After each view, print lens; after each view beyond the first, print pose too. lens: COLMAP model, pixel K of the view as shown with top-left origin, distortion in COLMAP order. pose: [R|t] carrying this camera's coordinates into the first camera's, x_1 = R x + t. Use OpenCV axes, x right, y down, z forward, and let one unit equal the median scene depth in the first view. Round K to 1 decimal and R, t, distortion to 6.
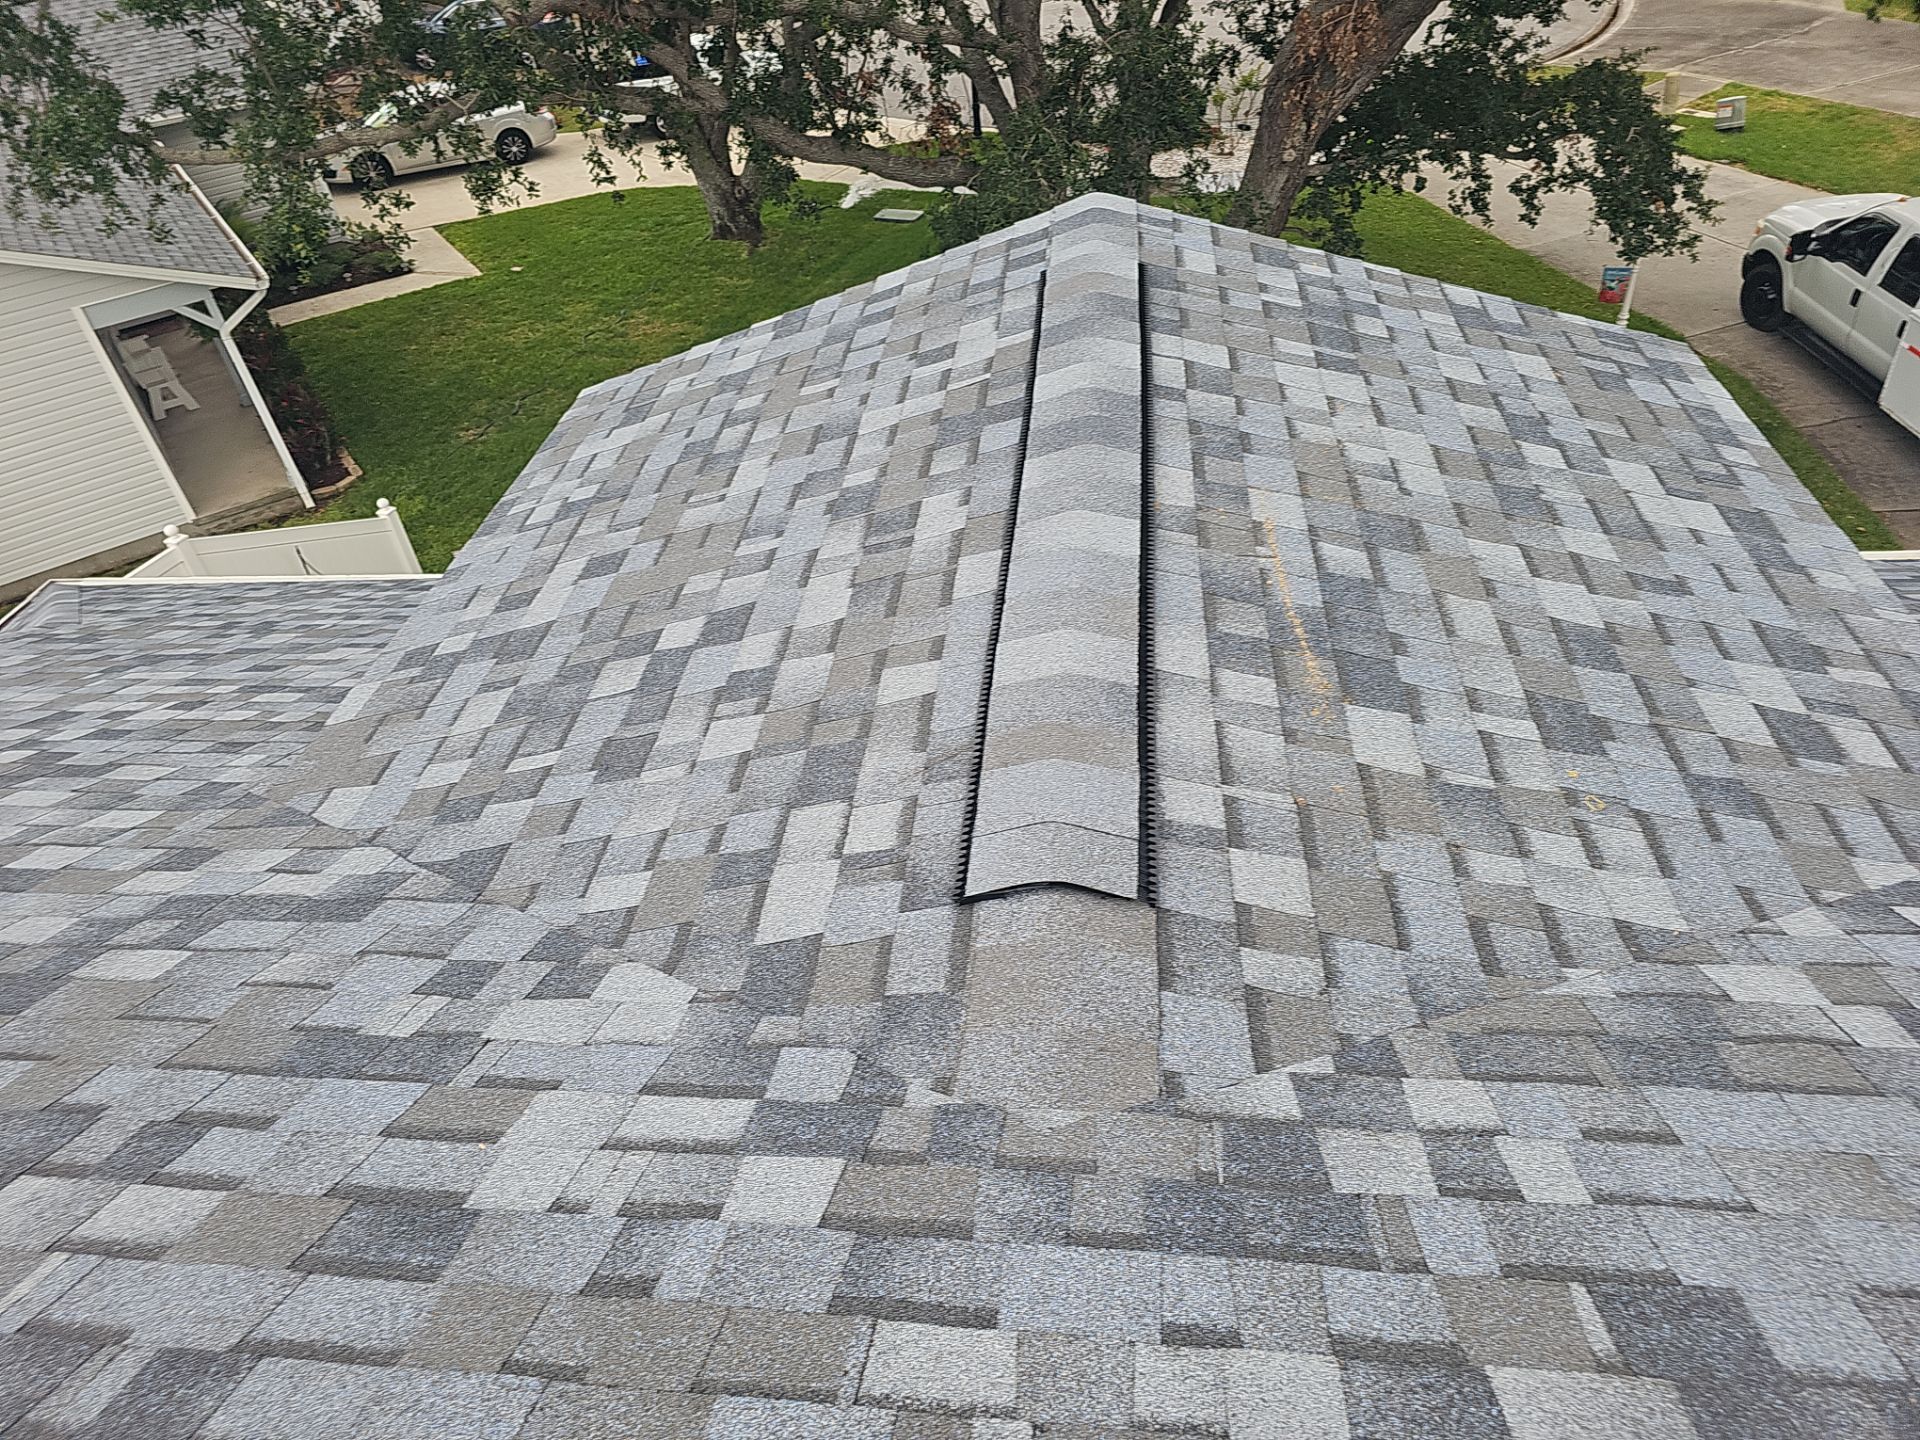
lens RADIAL K [[1262.0, 0, 967.9], [0, 1262.0, 745.0], [0, 0, 1]] dist [0.072700, -0.067450]
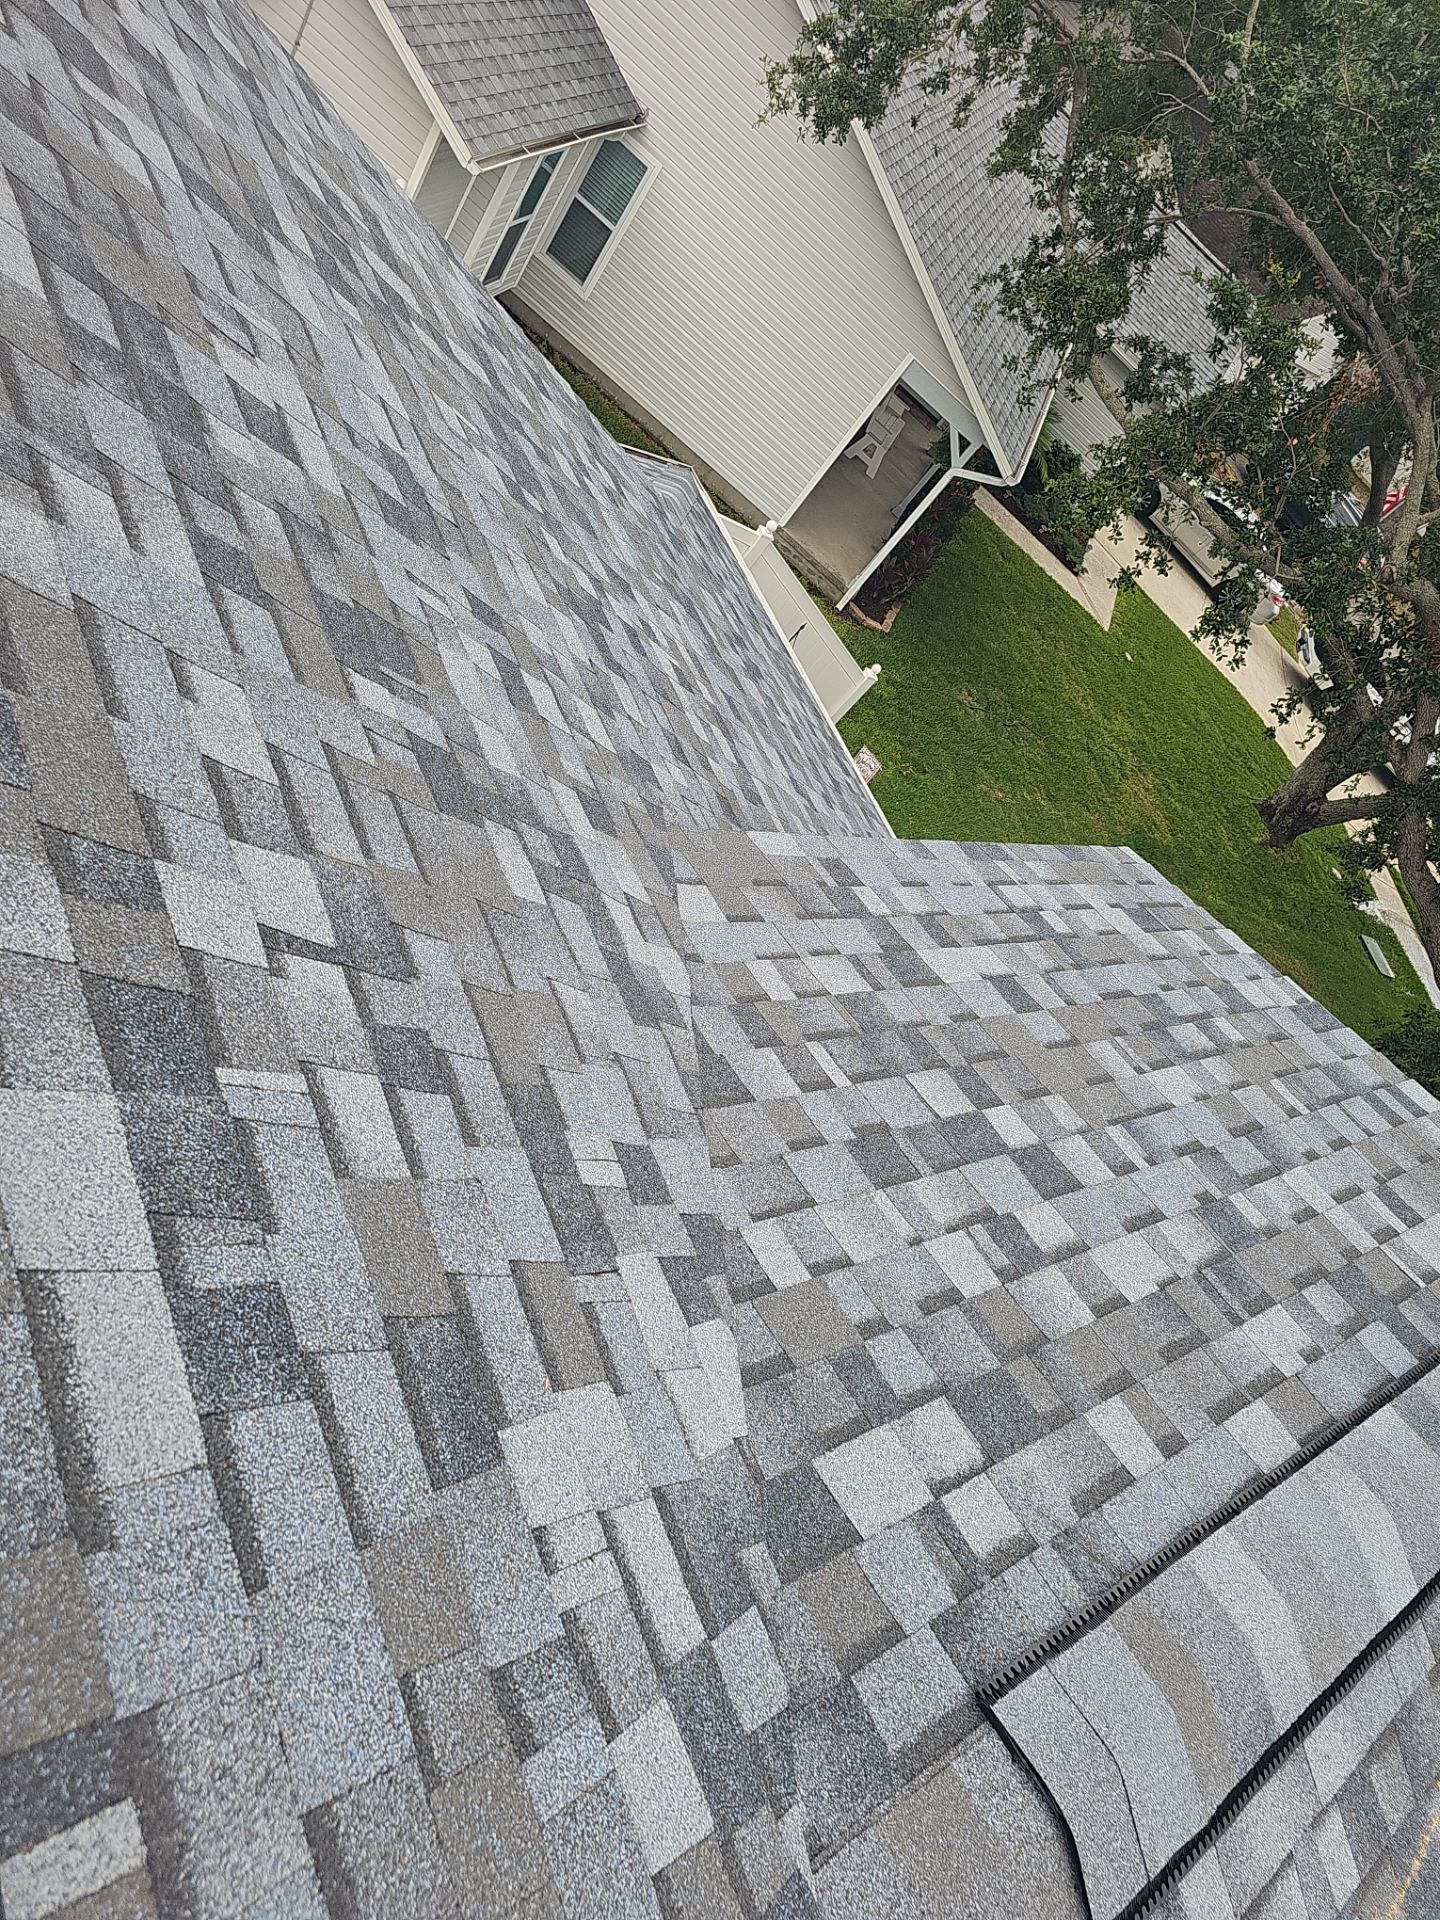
lens RADIAL K [[1262.0, 0, 738.6], [0, 1262.0, 1010.4], [0, 0, 1]] dist [0.072700, -0.067450]
pose [[0.430490, 0.880103, -0.200240, -0.170224], [-0.895157, 0.444727, 0.030208, 0.021429], [0.115638, 0.166242, 0.979281, 0.040150]]
